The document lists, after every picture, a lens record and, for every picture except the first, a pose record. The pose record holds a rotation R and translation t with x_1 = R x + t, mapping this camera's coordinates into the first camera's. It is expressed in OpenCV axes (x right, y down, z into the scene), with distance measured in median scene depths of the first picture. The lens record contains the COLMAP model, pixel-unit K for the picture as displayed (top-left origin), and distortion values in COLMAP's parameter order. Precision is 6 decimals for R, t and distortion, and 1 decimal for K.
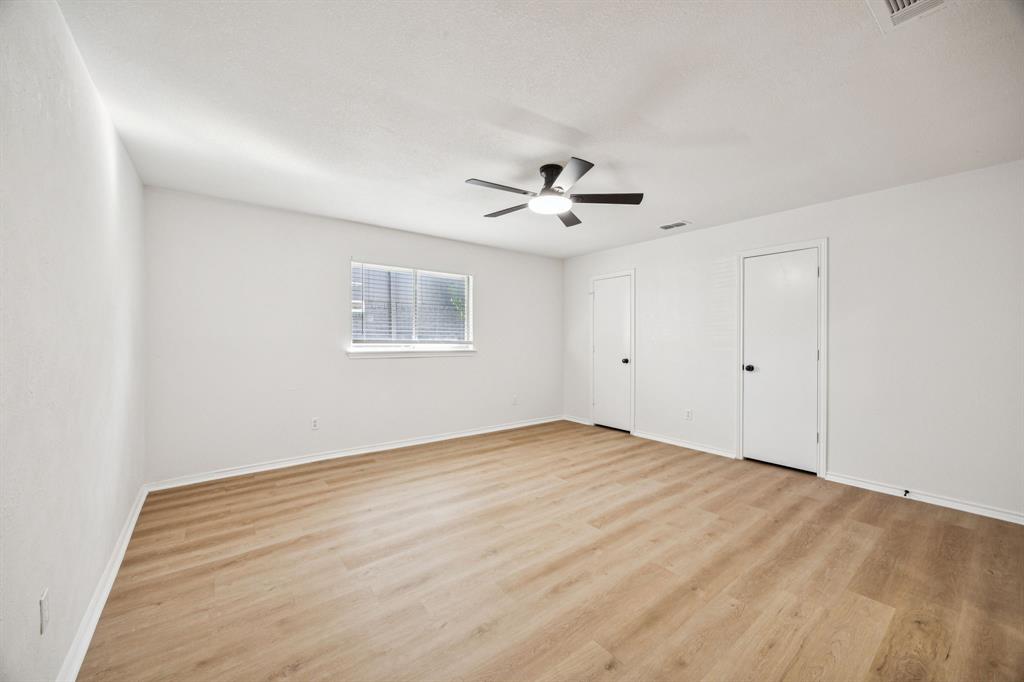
lens RADIAL K [[389.5, 0, 509.4], [0, 389.5, 340.1], [0, 0, 1]] dist [-0.002064, 0.000016]
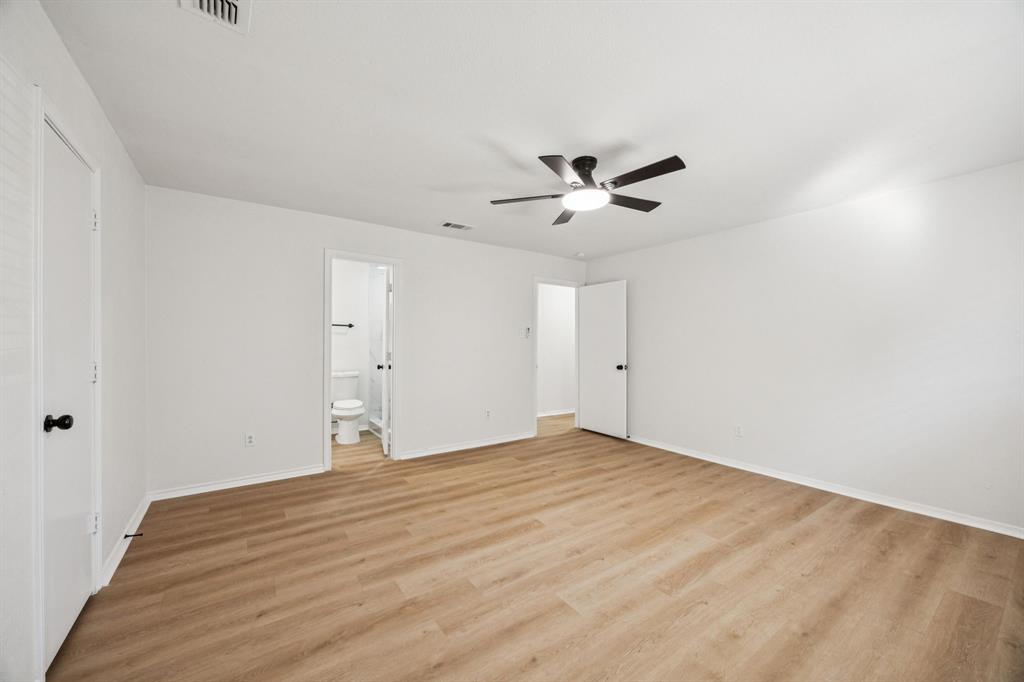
lens RADIAL K [[389.5, 0, 512.2], [0, 389.5, 340.2], [0, 0, 1]] dist [-0.002064, 0.000016]
pose [[-0.999179, -0.007331, 0.039853, 0.244556], [-0.007292, 0.999973, 0.001110, -0.012889], [-0.039860, 0.000819, -0.999205, 1.981955]]
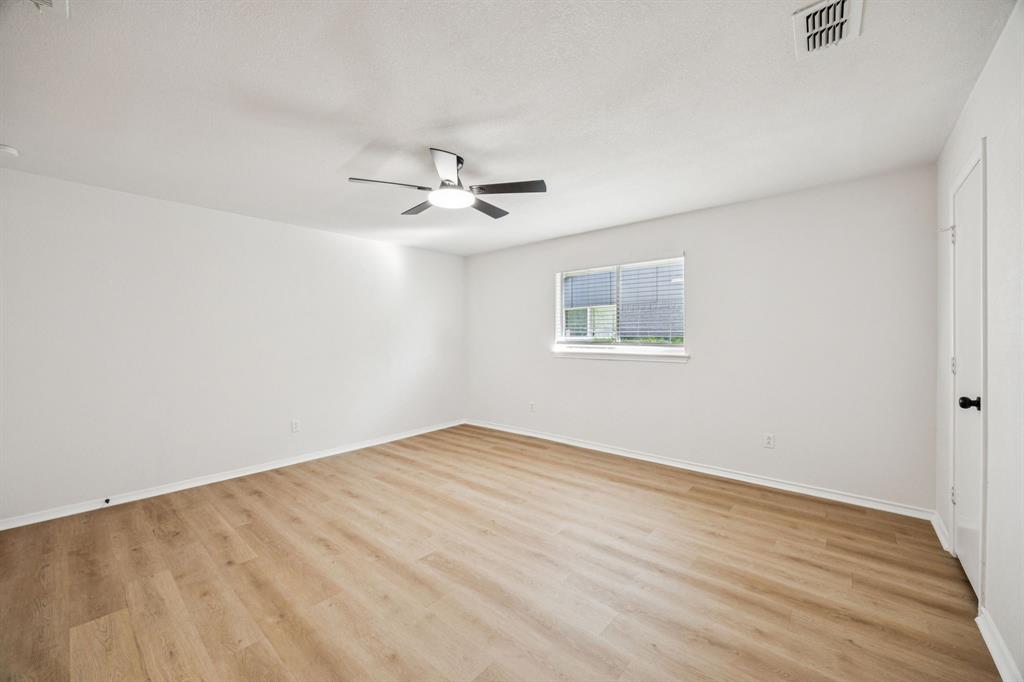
lens RADIAL K [[389.5, 0, 507.4], [0, 389.5, 340.0], [0, 0, 1]] dist [-0.002064, 0.000016]
pose [[0.196112, 0.001617, -0.980580, 1.070700], [-0.000109, 0.999999, 0.001627, -0.008546], [0.980581, -0.000212, 0.196112, 0.973145]]
